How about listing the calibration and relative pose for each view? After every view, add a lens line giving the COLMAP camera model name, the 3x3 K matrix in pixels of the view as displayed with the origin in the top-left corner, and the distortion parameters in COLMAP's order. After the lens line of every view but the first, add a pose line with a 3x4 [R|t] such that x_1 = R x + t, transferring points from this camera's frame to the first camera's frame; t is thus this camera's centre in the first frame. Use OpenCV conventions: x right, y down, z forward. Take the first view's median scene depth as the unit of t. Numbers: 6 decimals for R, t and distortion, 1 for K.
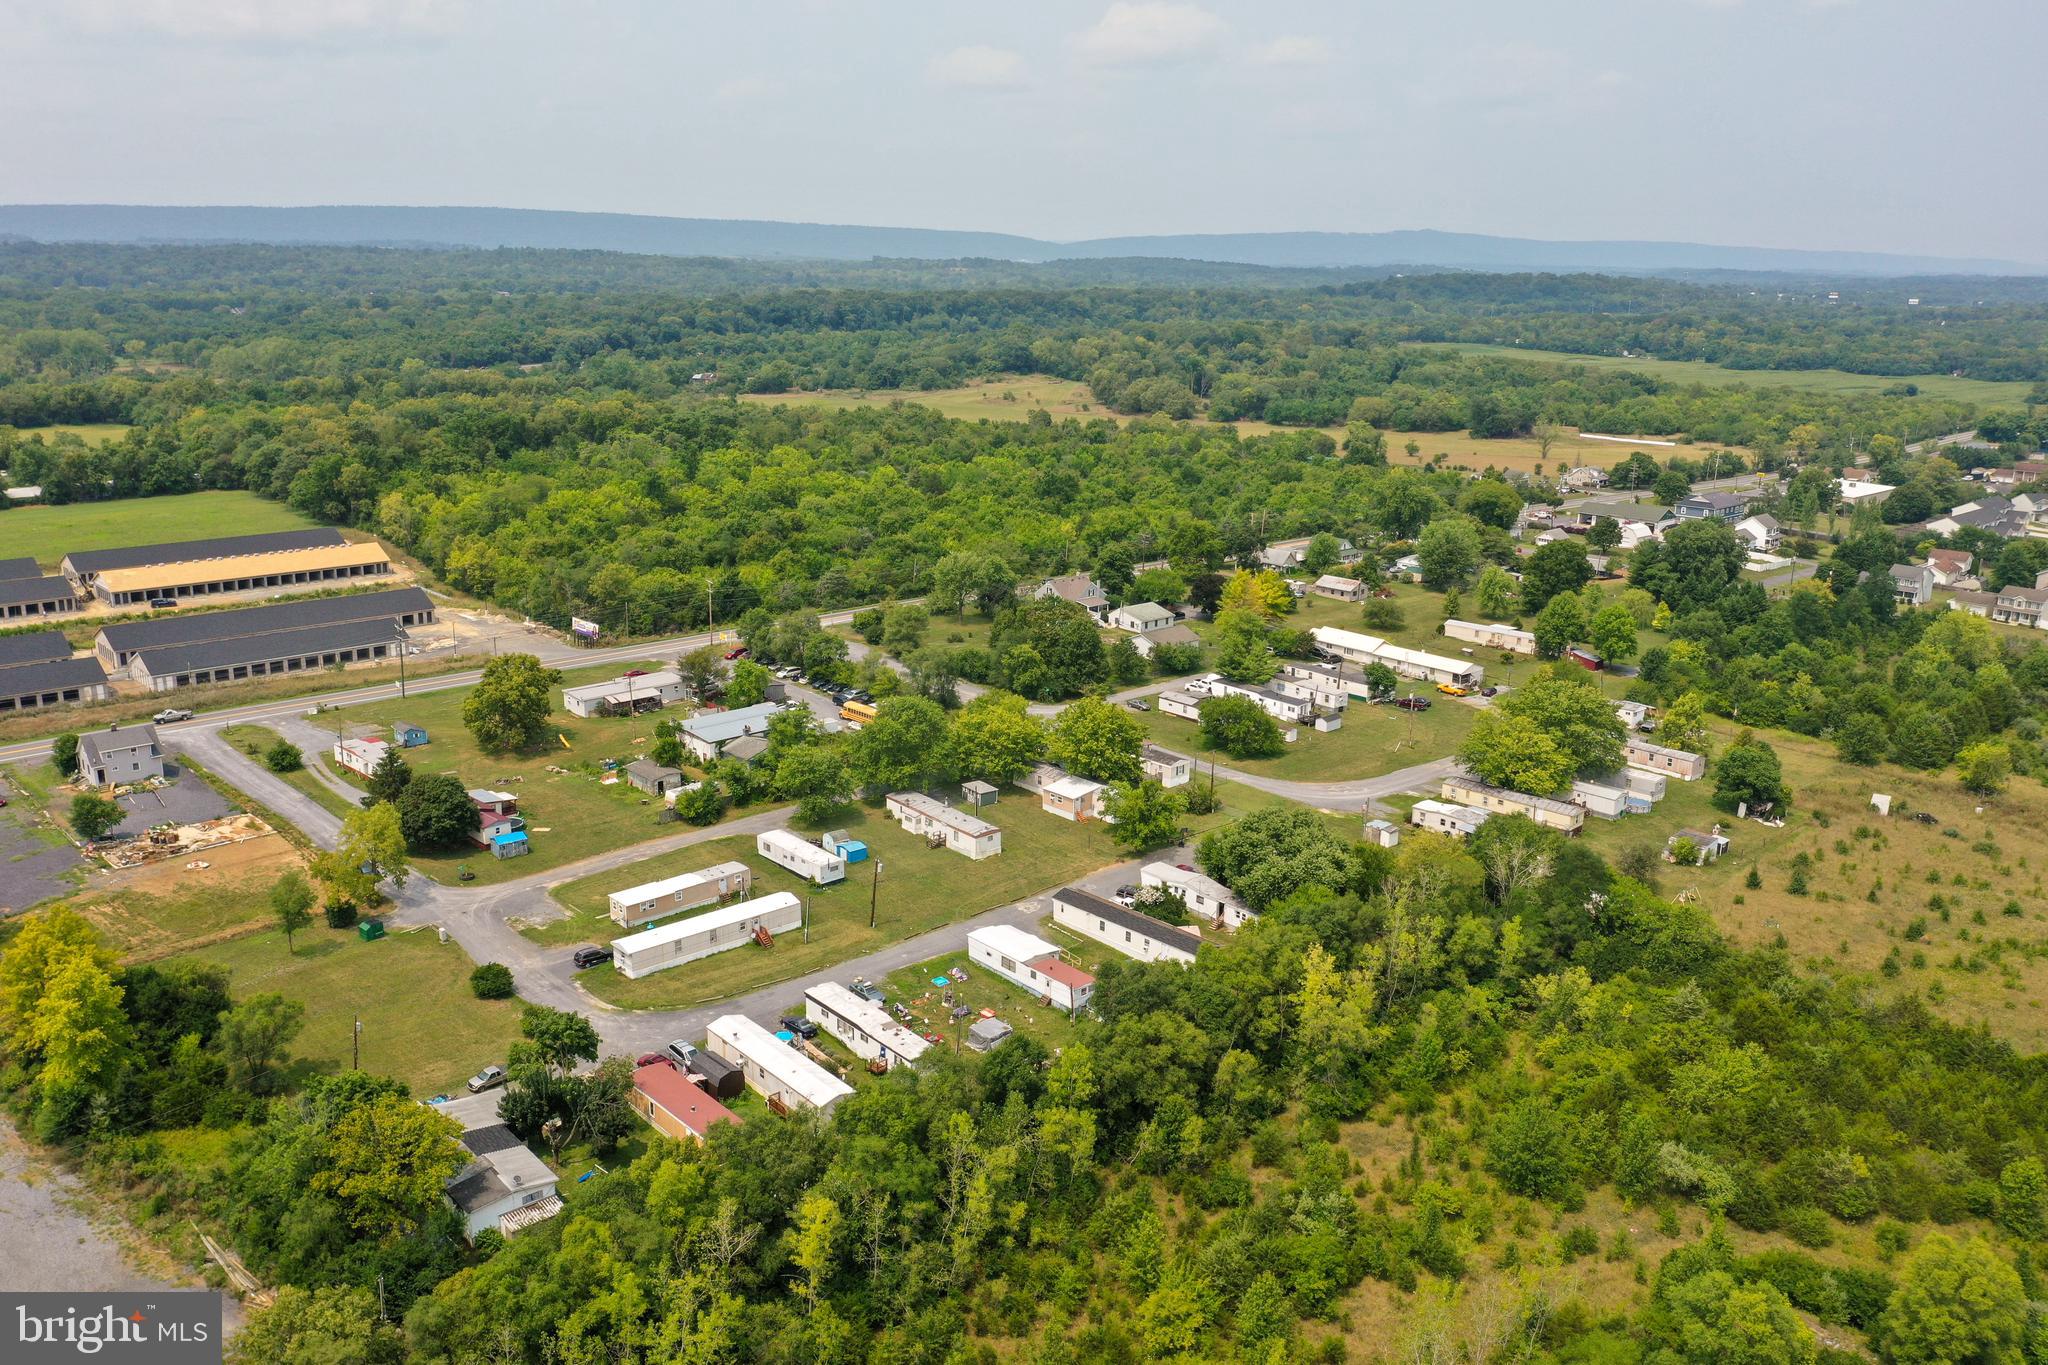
lens RADIAL K [[1612.8, 0, 1028.8], [0, 1612.8, 683.0], [0, 0, 1]] dist [0.007784, -0.001361]
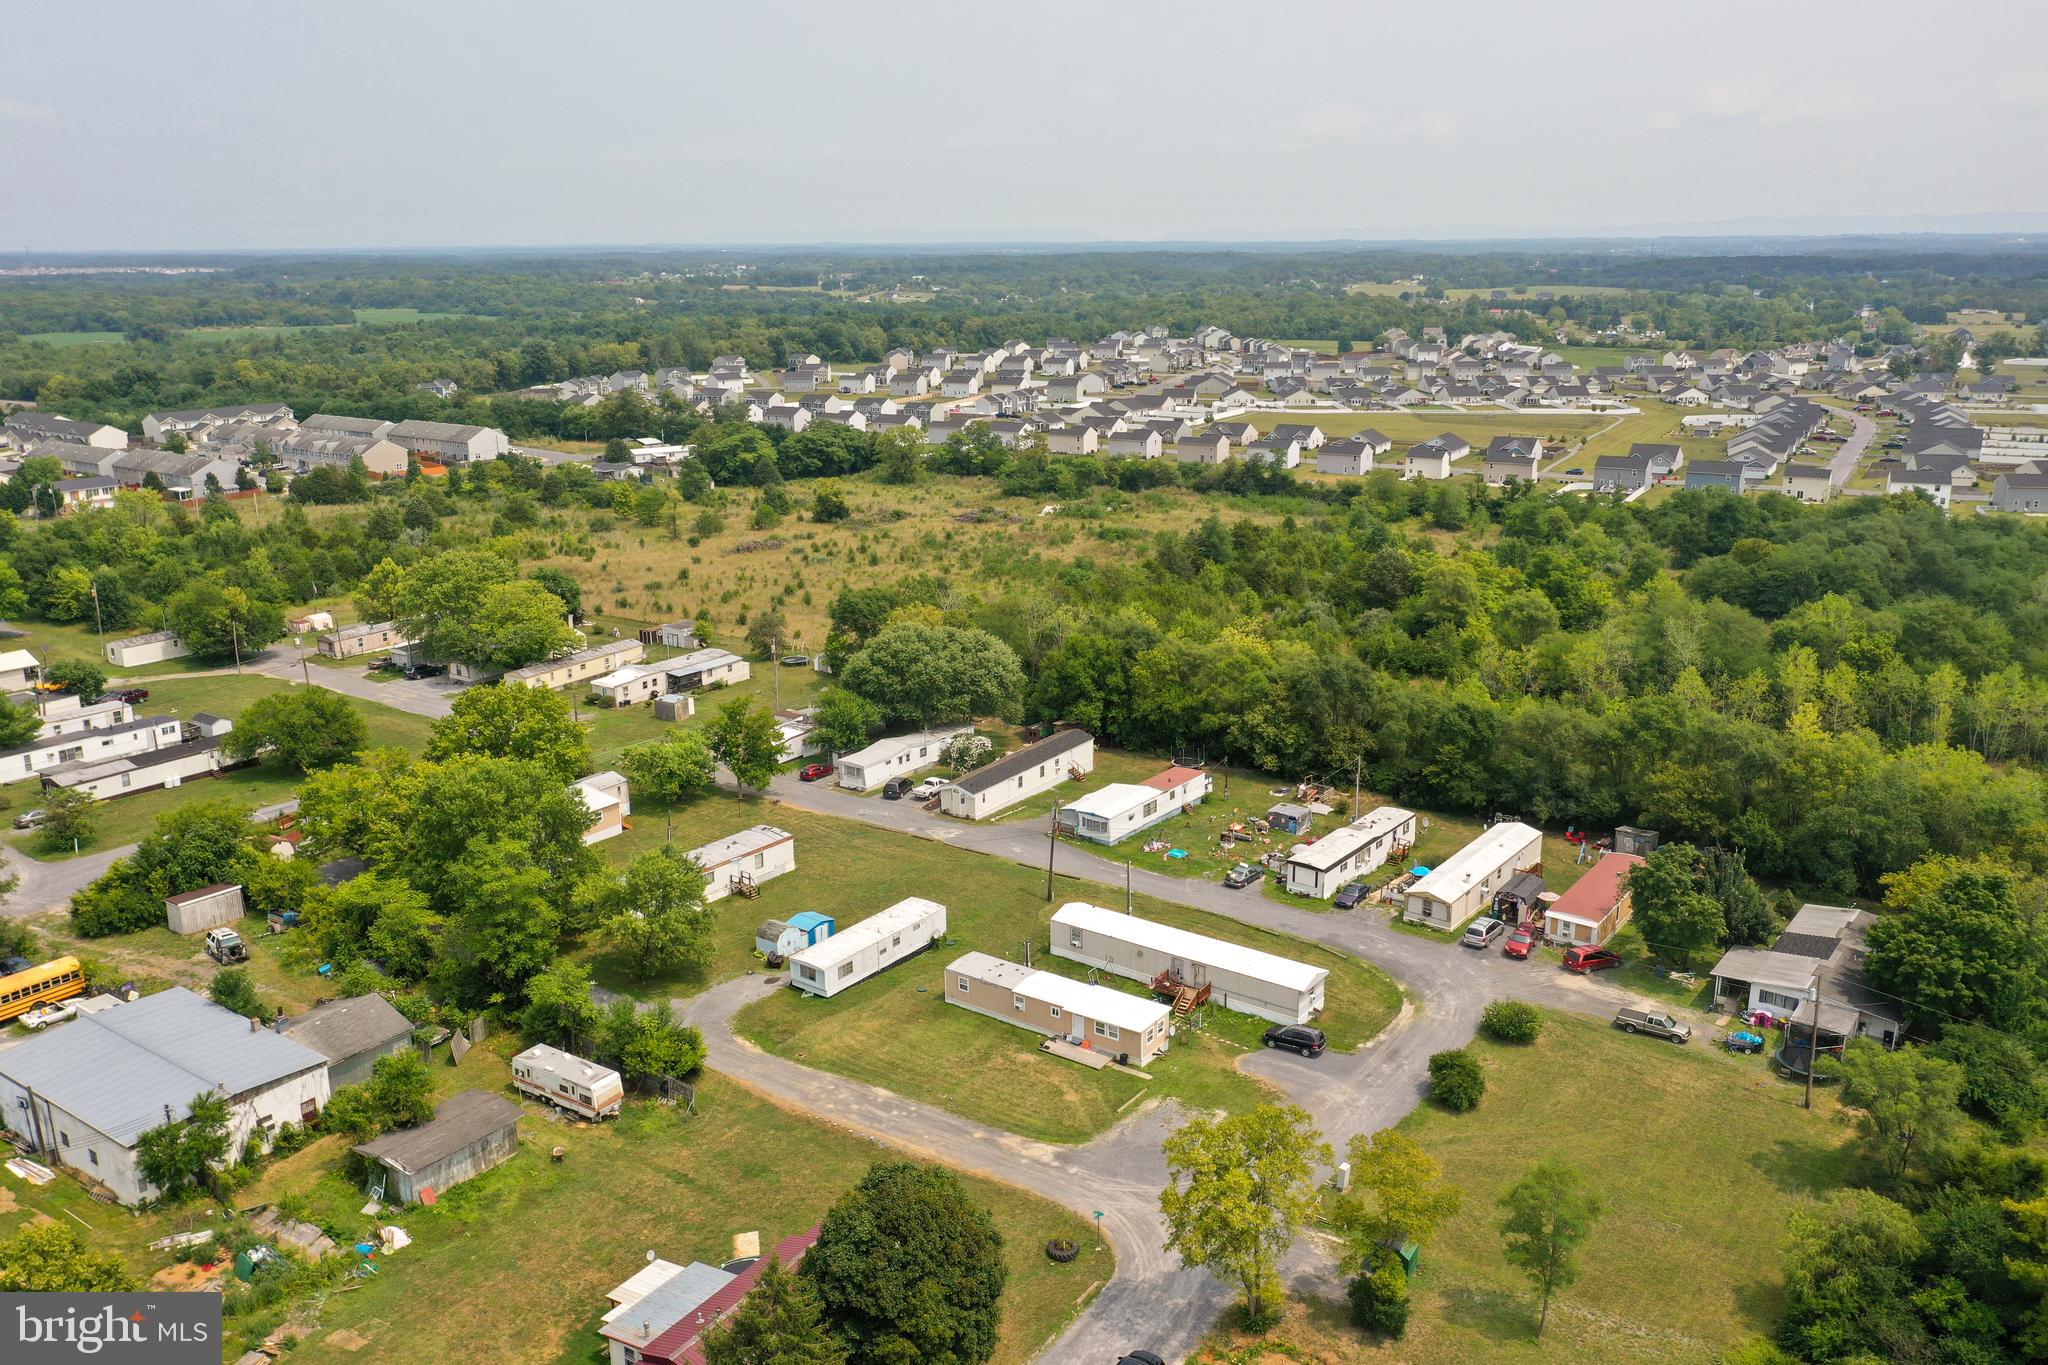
lens RADIAL K [[1612.8, 0, 1028.8], [0, 1612.8, 683.0], [0, 0, 1]] dist [0.007784, -0.001361]
pose [[-0.205632, -0.271074, 0.940337, -0.614642], [0.253815, 0.913219, 0.318761, -0.143306], [-0.945142, 0.304219, -0.118984, 0.860059]]
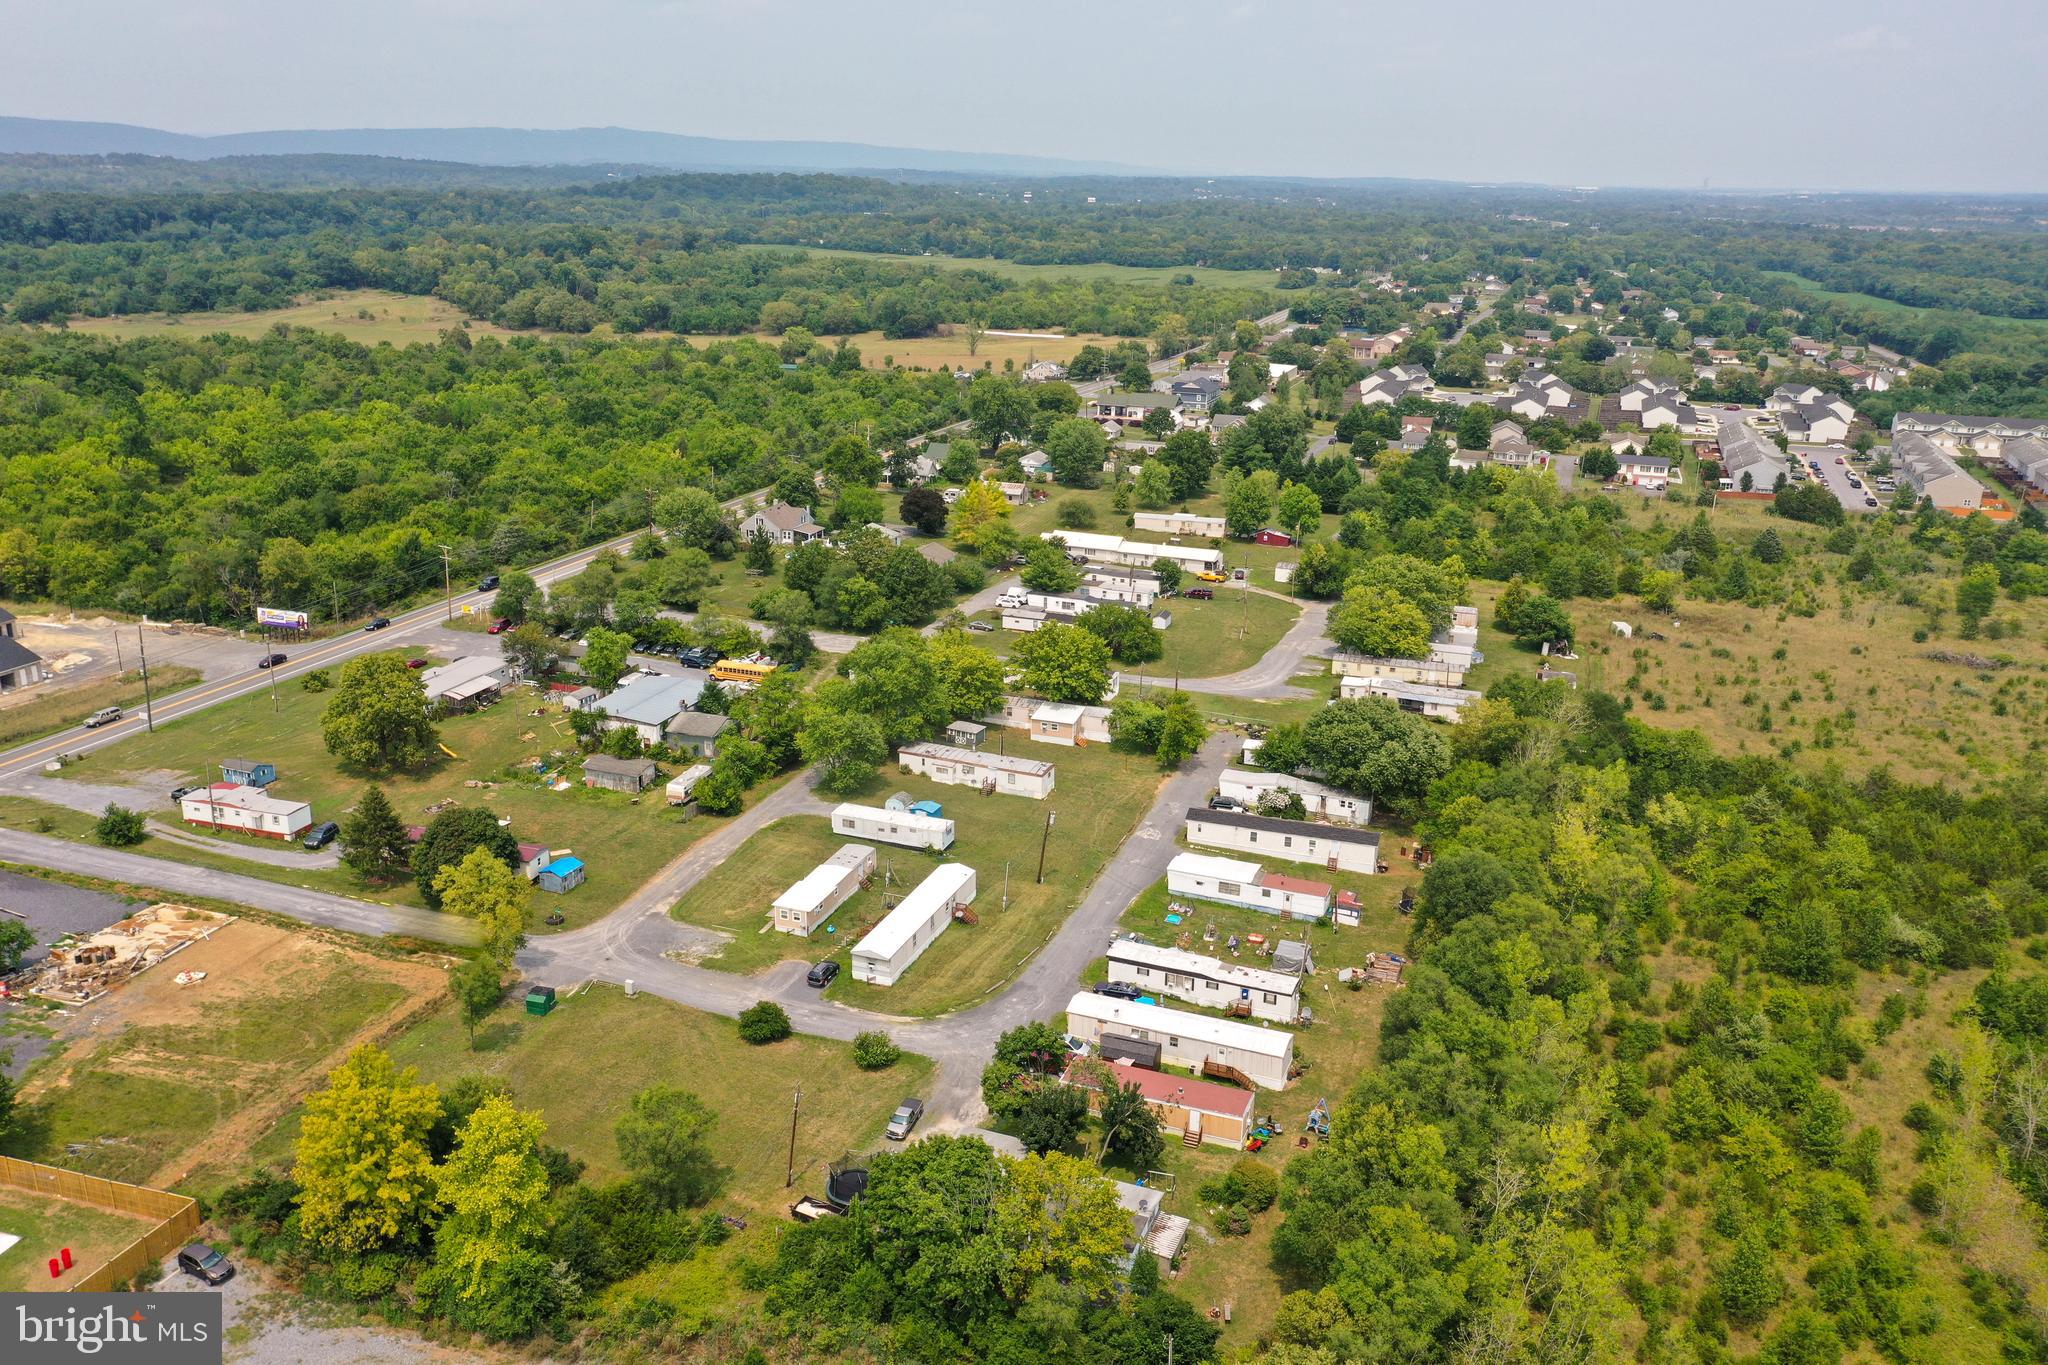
lens RADIAL K [[1612.8, 0, 1028.8], [0, 1612.8, 683.0], [0, 0, 1]] dist [0.007784, -0.001361]
pose [[0.886980, -0.138750, 0.440472, -0.408058], [0.113110, 0.990018, 0.084090, -0.037271], [-0.447742, -0.024765, 0.893820, 0.124263]]
